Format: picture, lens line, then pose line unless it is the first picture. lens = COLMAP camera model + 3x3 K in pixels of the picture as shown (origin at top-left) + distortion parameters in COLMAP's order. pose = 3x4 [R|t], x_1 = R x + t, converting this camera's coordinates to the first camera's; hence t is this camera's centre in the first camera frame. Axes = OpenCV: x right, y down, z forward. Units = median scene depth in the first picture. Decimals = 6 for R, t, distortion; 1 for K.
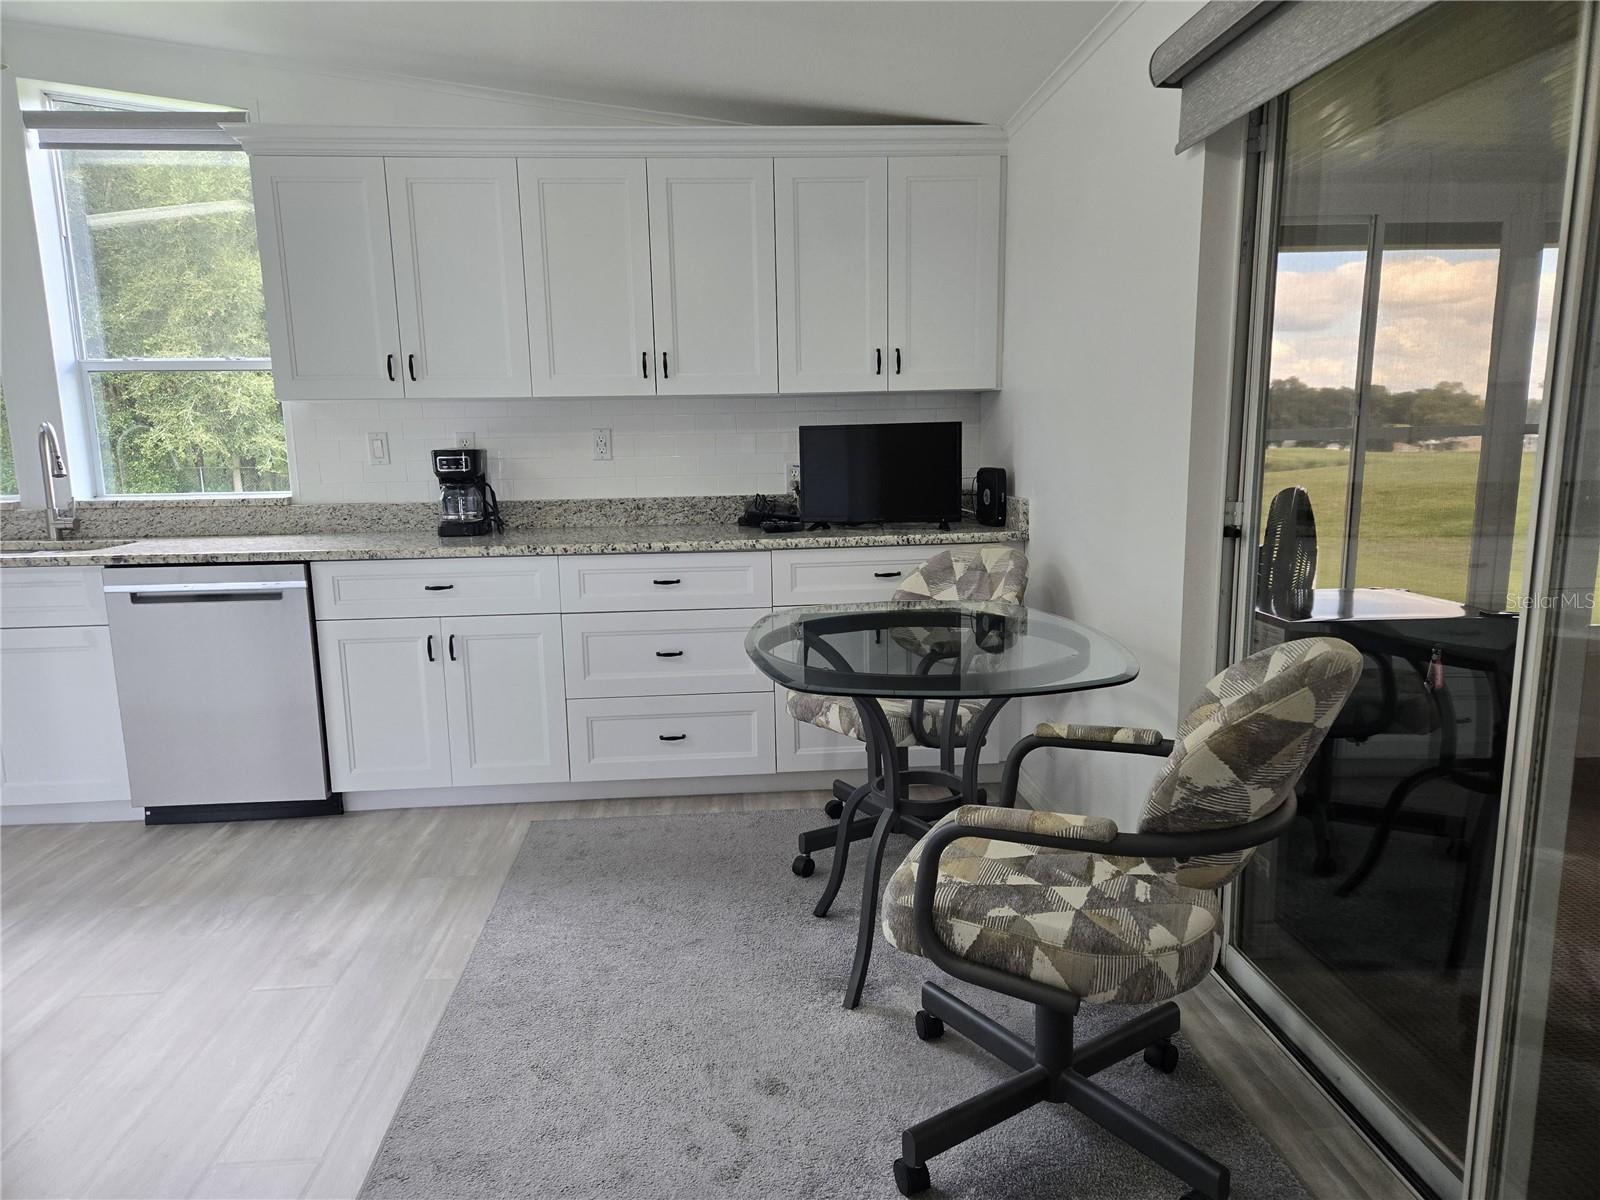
lens RADIAL K [[1064.3, 0, 784.9], [0, 1064.3, 619.4], [0, 0, 1]] dist [0.072210, -0.054710]
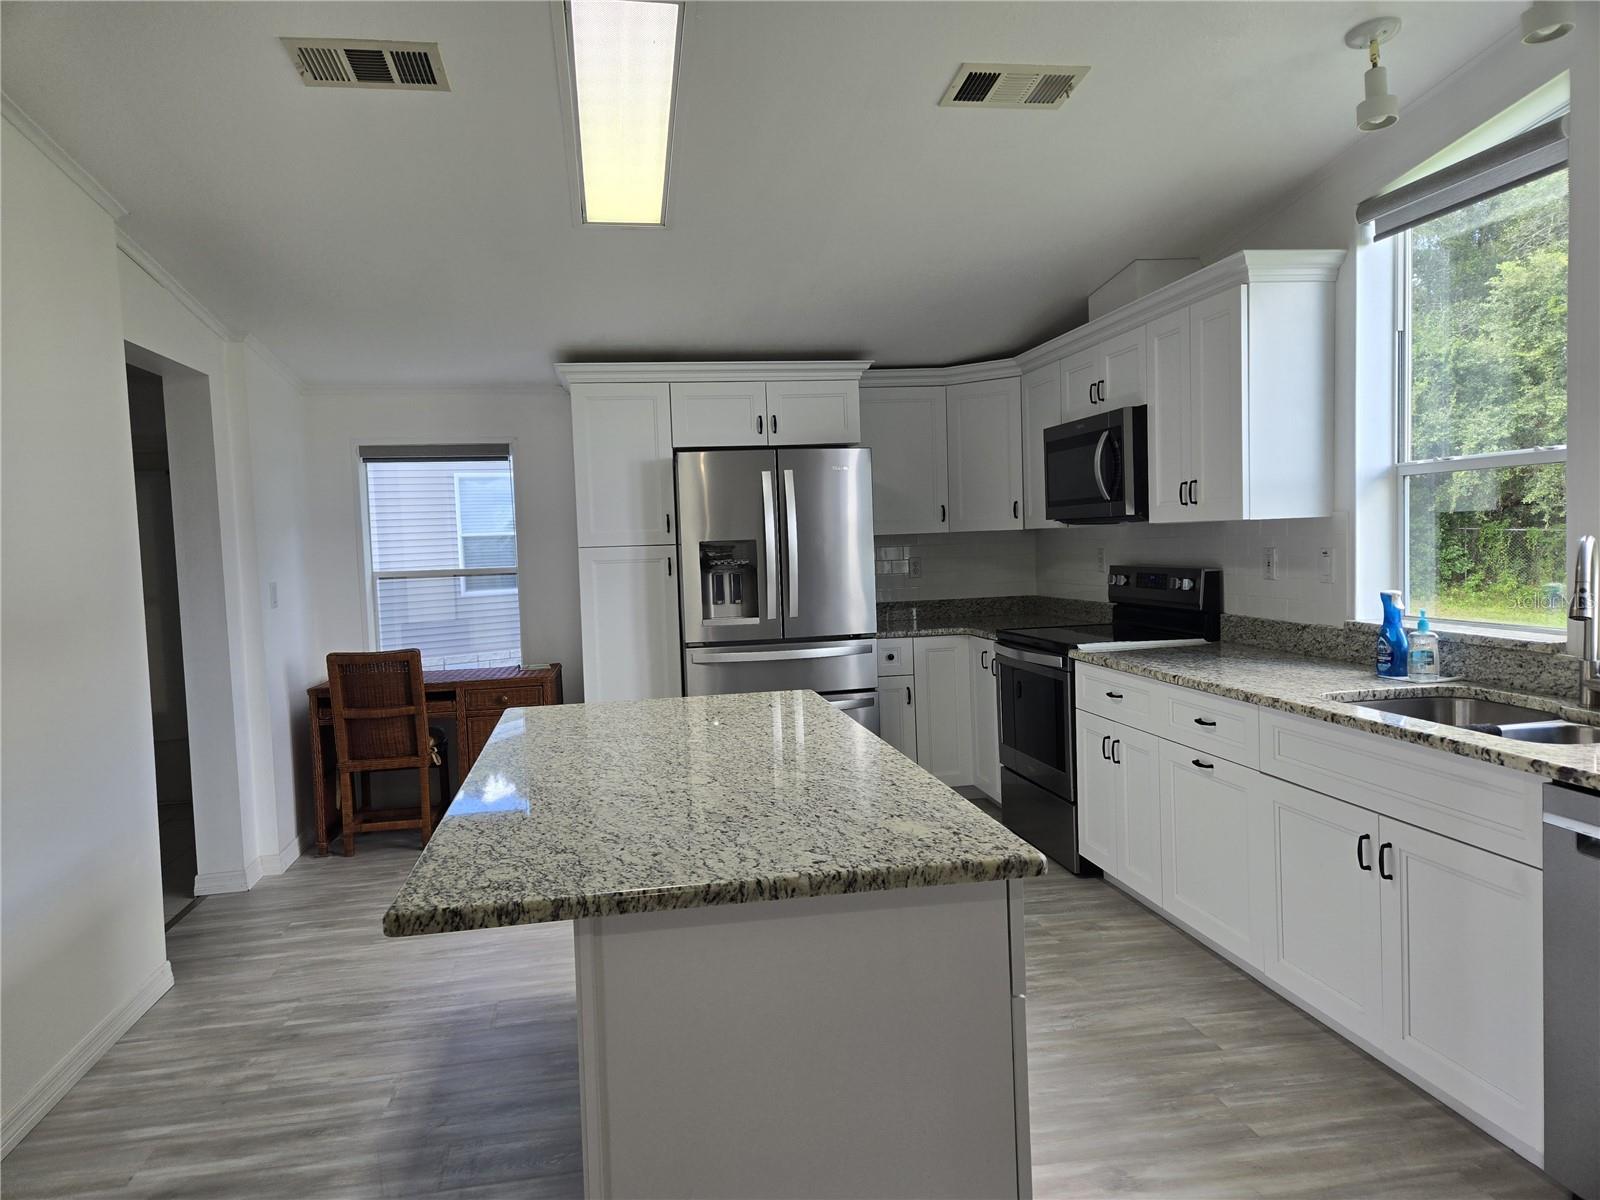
lens RADIAL K [[1063.7, 0, 779.3], [0, 1063.7, 597.7], [0, 0, 1]] dist [0.079549, -0.061859]
pose [[0.097596, 0.073146, -0.992534, -0.058073], [-0.136403, 0.988867, 0.059463, -0.122675], [0.985834, 0.129582, 0.106487, 0.466295]]
